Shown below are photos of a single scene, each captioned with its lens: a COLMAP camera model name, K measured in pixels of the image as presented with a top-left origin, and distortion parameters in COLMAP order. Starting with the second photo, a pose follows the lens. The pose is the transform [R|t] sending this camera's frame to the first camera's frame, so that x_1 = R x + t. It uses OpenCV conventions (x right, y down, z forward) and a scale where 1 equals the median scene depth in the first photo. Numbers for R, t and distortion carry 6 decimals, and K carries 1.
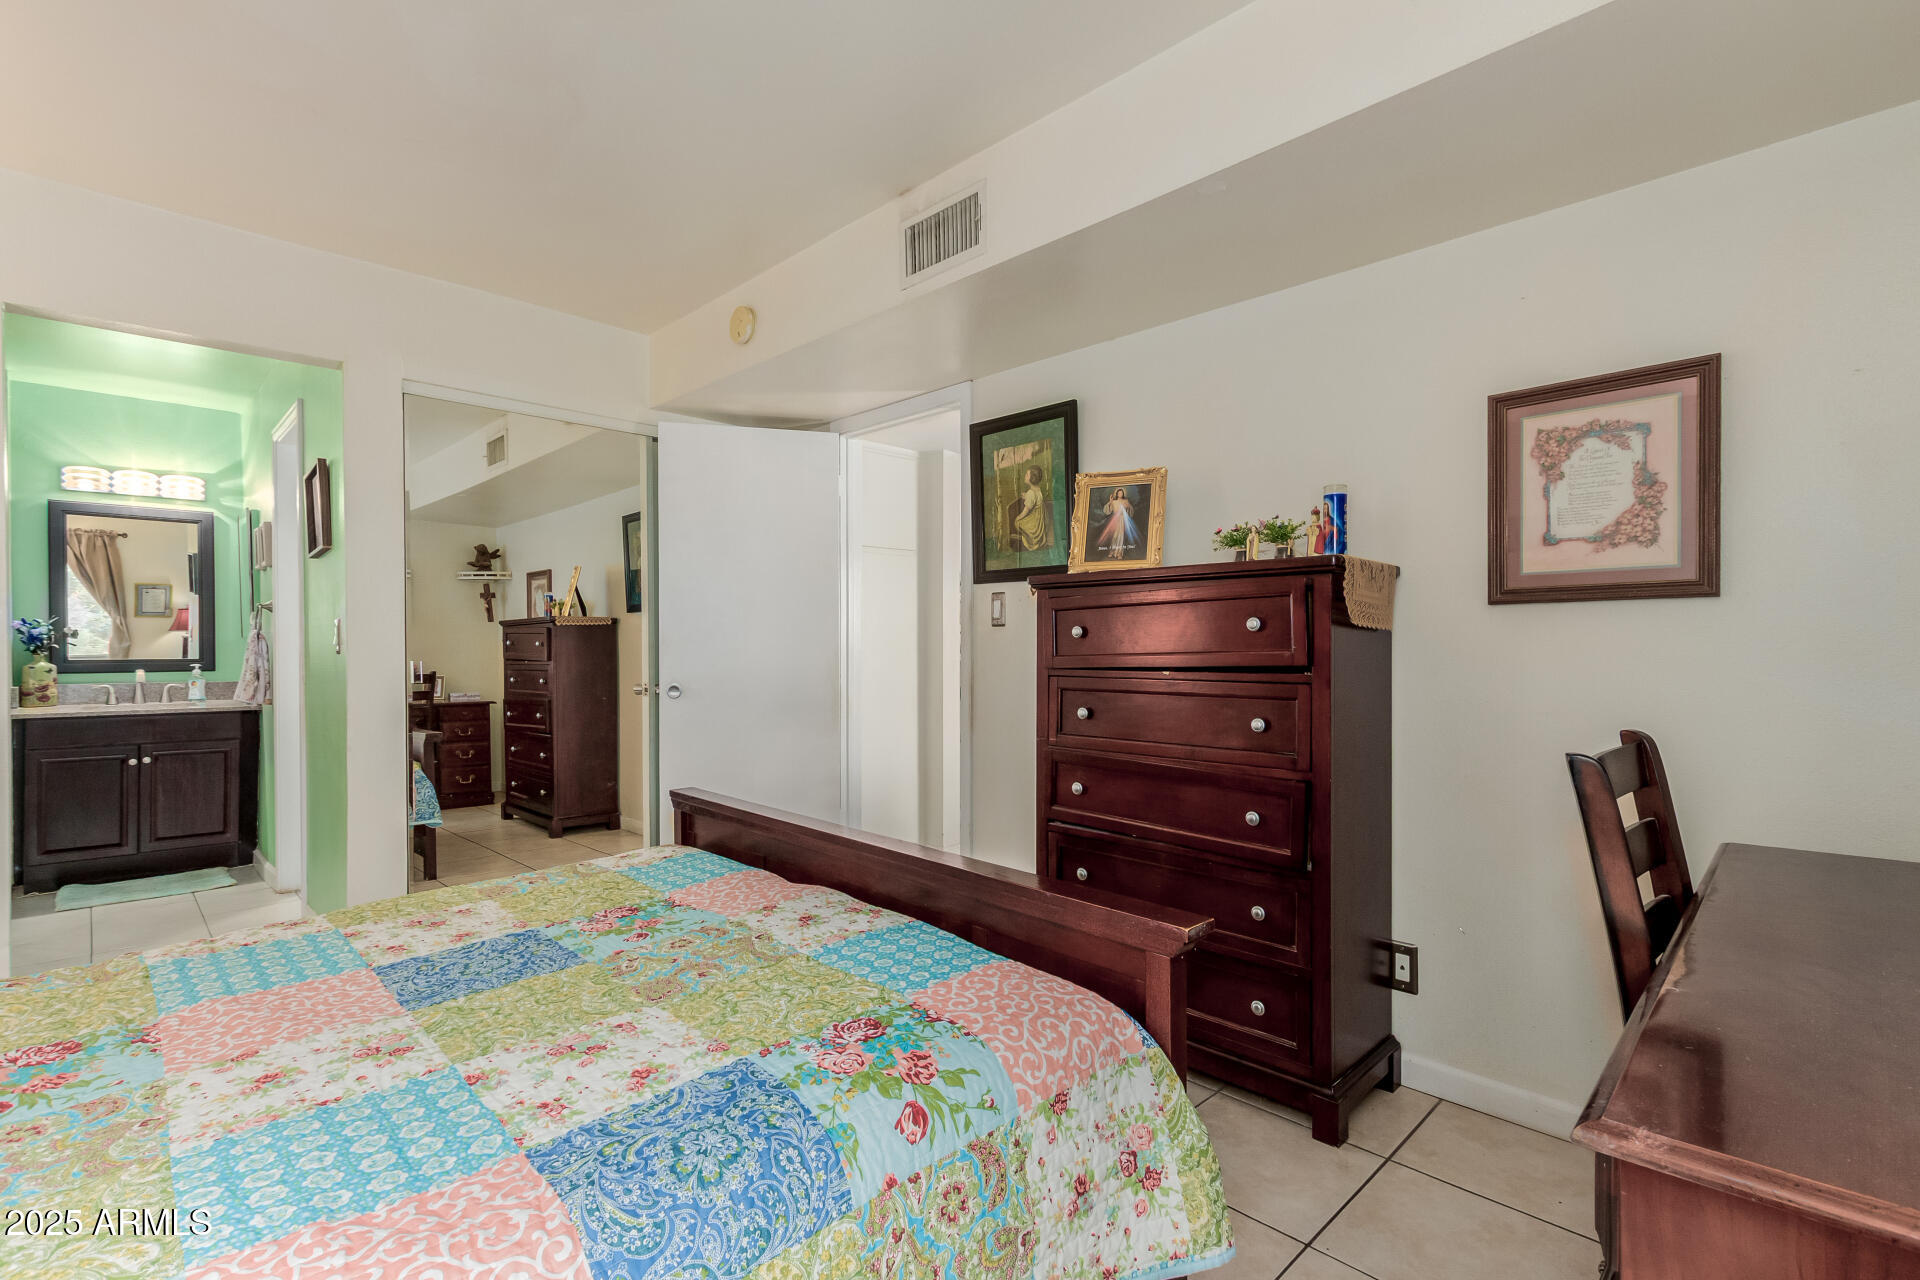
lens RADIAL K [[887.0, 0, 960.9], [0, 887.0, 658.0], [0, 0, 1]] dist [-0.001124, -0.000357]
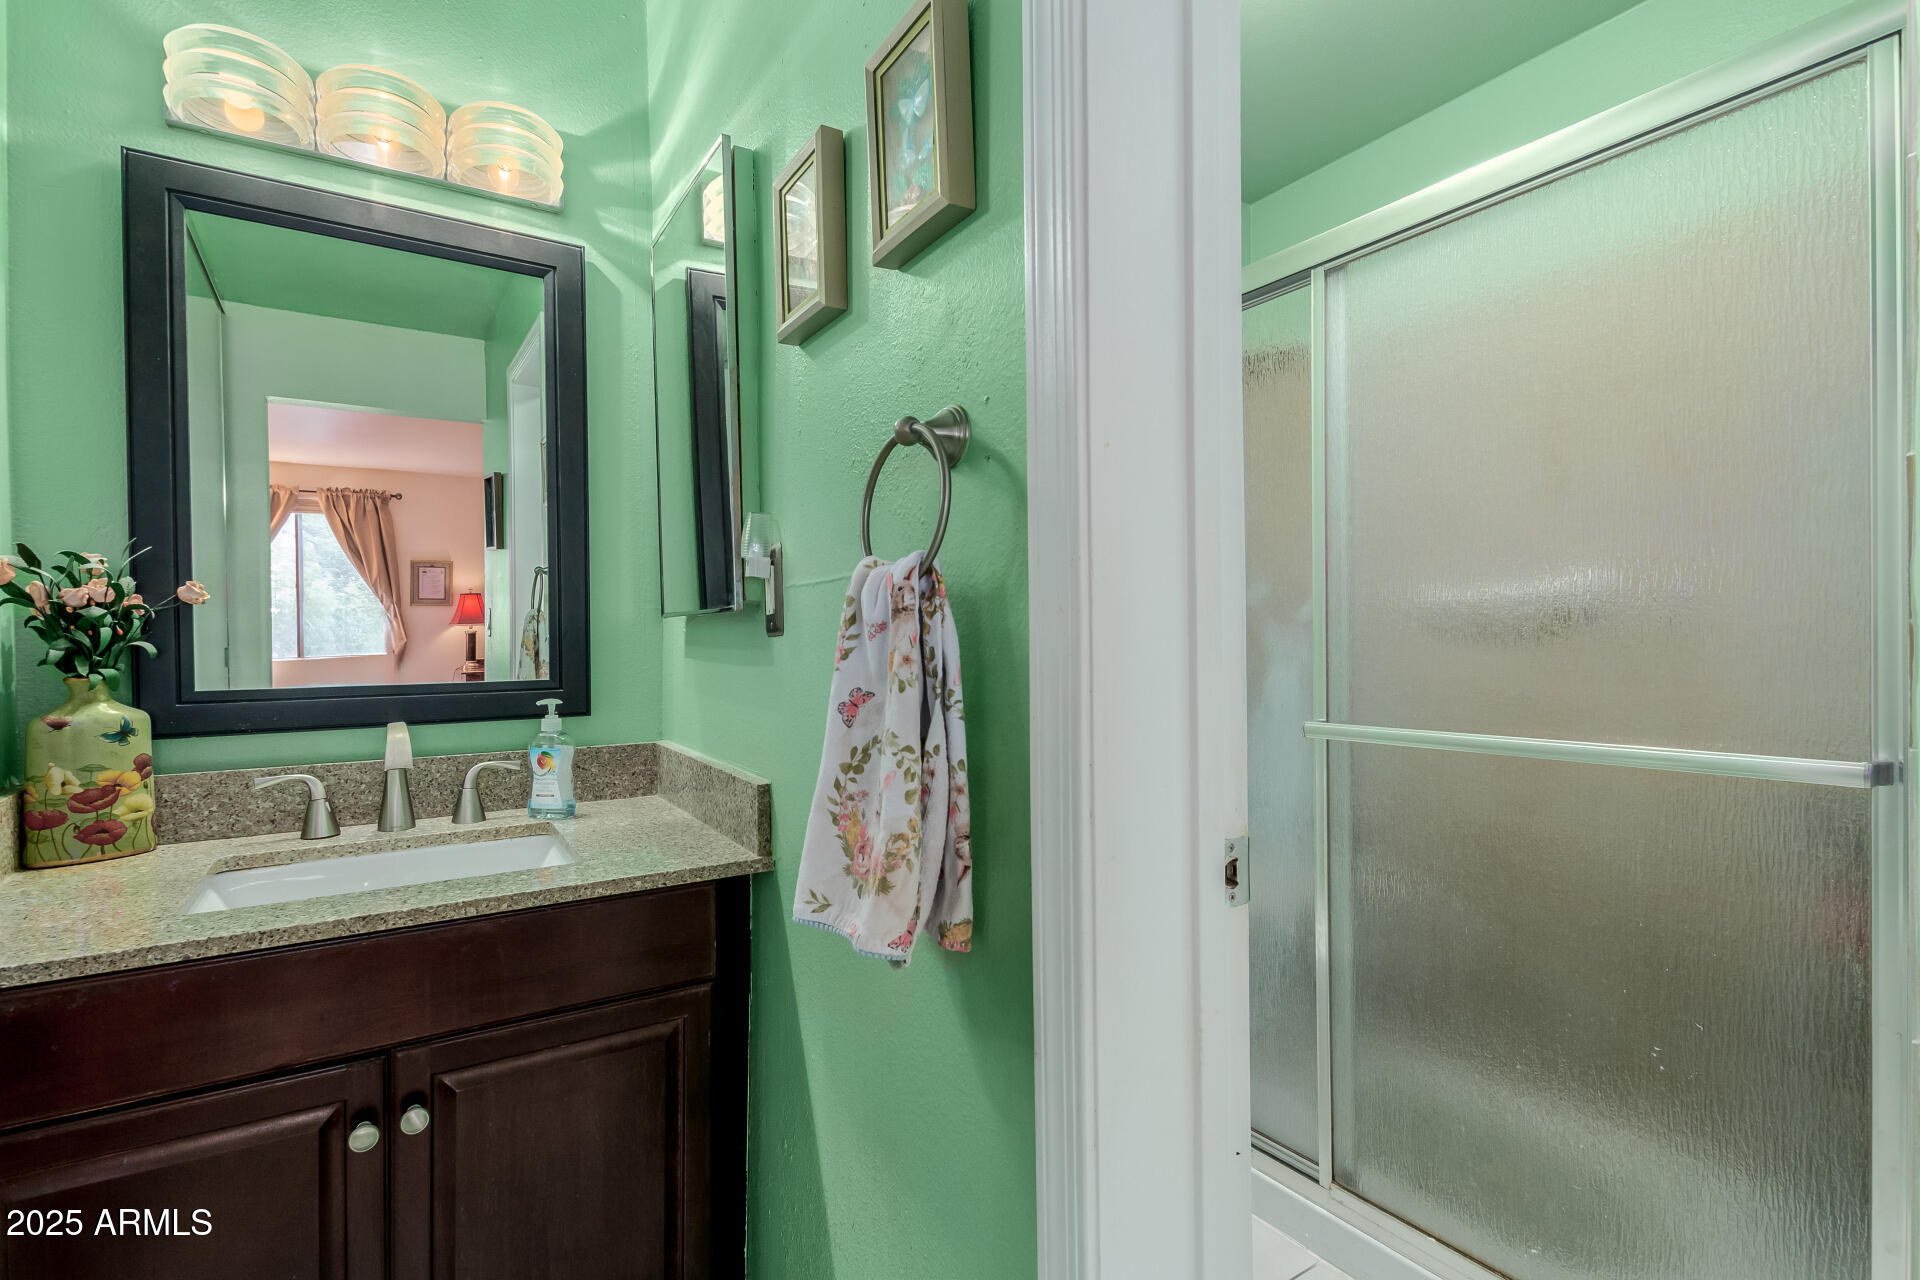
lens RADIAL K [[892.9, 0, 960.0], [0, 892.9, 640.0], [0, 0, 1]] dist [0.001525, -0.000297]
pose [[0.979116, -0.010588, -0.203025, -0.691006], [0.009121, 0.999925, -0.008160, -0.010460], [0.203096, 0.006137, 0.979140, 0.756047]]
